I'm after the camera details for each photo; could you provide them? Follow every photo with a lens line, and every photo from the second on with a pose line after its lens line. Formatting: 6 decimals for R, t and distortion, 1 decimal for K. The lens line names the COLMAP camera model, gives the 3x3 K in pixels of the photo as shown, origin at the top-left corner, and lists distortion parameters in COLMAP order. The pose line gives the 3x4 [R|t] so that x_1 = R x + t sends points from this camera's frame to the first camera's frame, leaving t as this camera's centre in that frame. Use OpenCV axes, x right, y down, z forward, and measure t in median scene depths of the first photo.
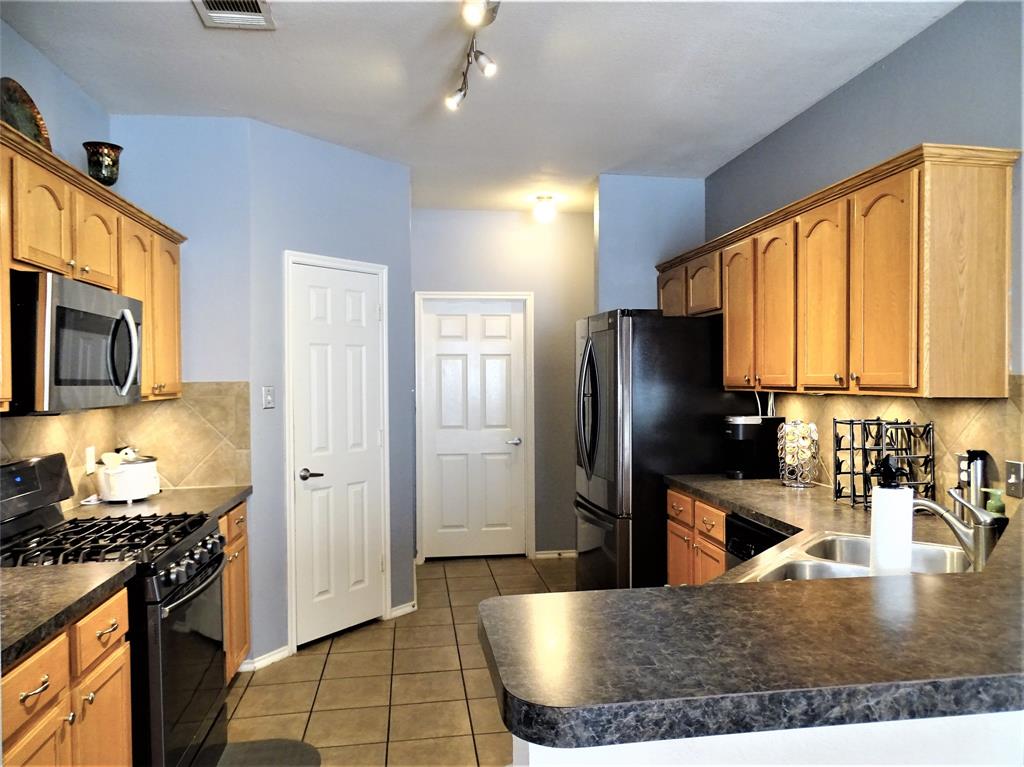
lens RADIAL K [[760.5, 0, 529.4], [0, 760.5, 385.7], [0, 0, 1]] dist [0.002416, -0.000712]
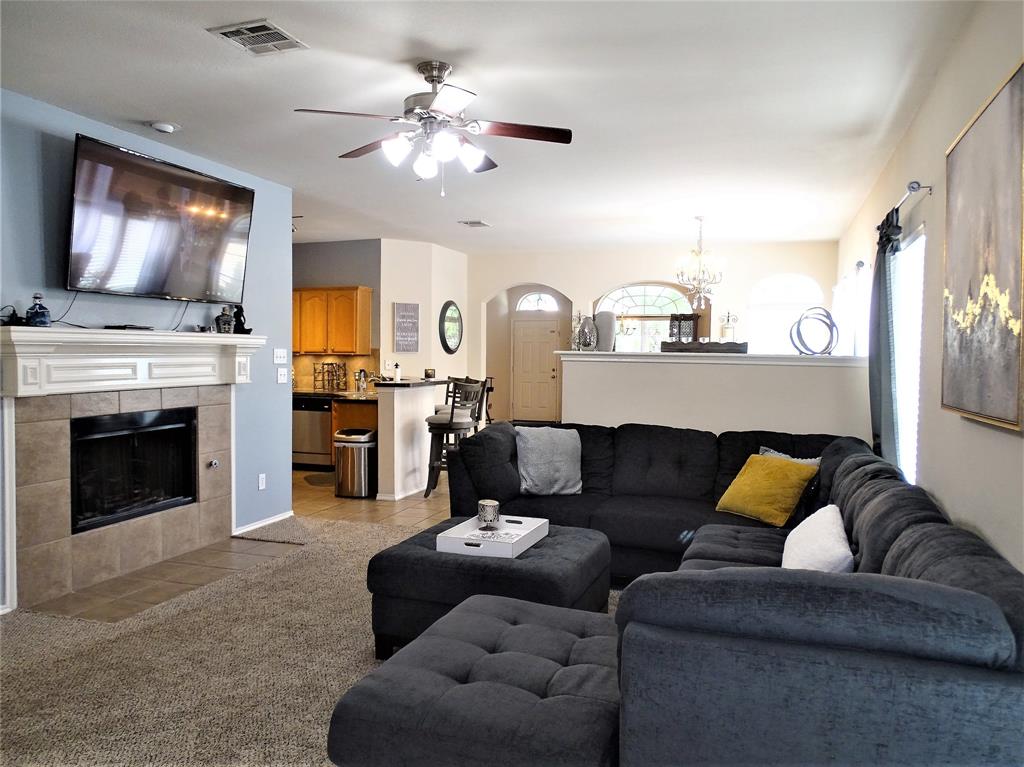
lens RADIAL K [[740.3, 0, 525.6], [0, 740.3, 382.5], [0, 0, 1]] dist [-0.000686, -0.000370]
pose [[0.460510, -0.032921, 0.887044, -1.538838], [0.004365, 0.999384, 0.034824, 0.020338], [-0.887644, -0.012165, 0.460370, -0.921217]]
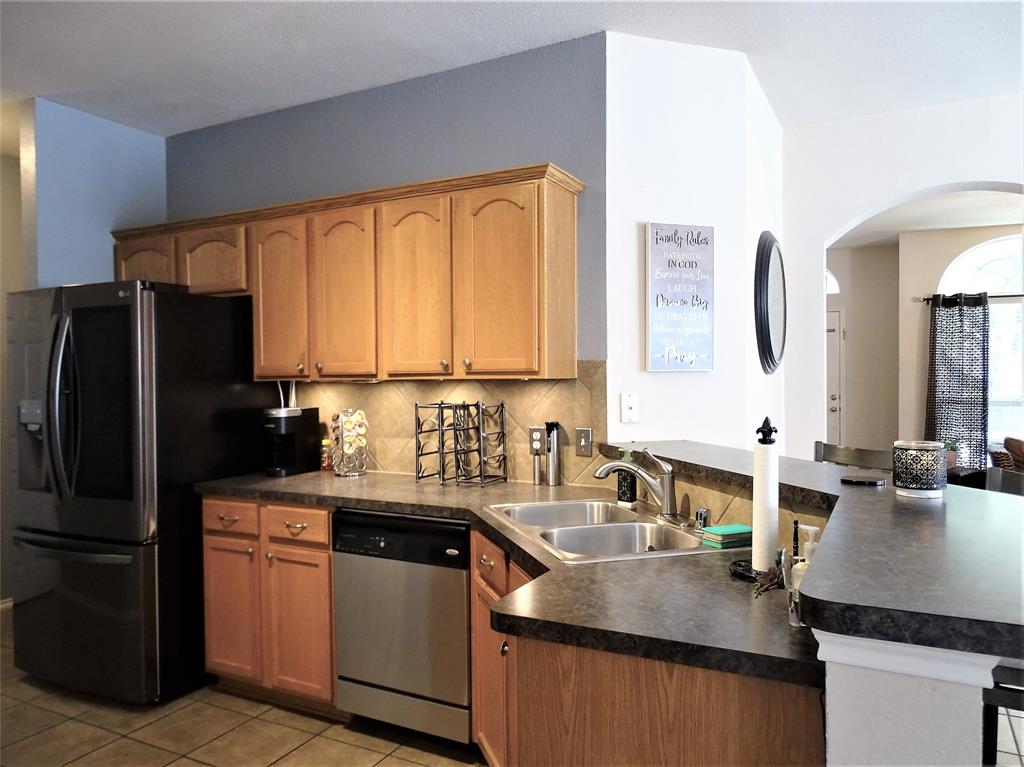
lens RADIAL K [[740.3, 0, 525.6], [0, 740.3, 382.5], [0, 0, 1]] dist [-0.000686, -0.000370]
pose [[0.588315, -0.020541, 0.808371, -0.285281], [0.020182, 0.999739, 0.010715, 0.005340], [-0.808380, 0.010011, 0.588576, 0.238541]]
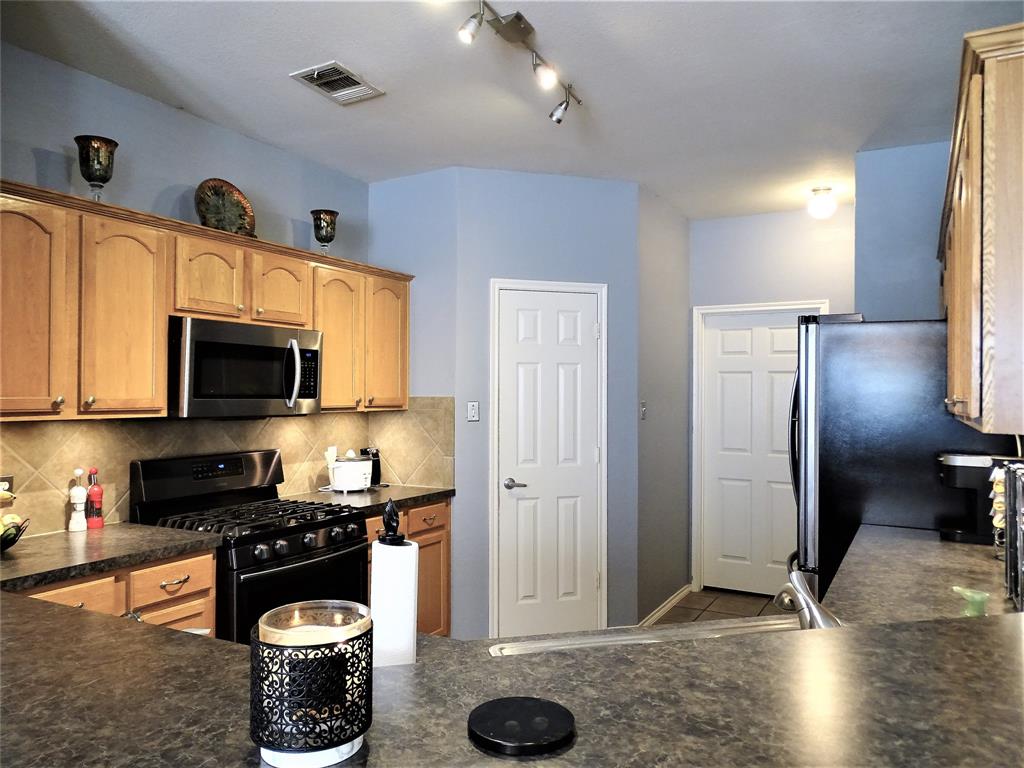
lens RADIAL K [[743.1, 0, 512.0], [0, 743.1, 384.0], [0, 0, 1]] dist [0.025949, 0.000303]
pose [[0.787775, 0.003064, -0.615956, 0.394247], [-0.018211, 0.999666, -0.018318, -0.006286], [0.615694, 0.025648, 0.787568, 0.182329]]
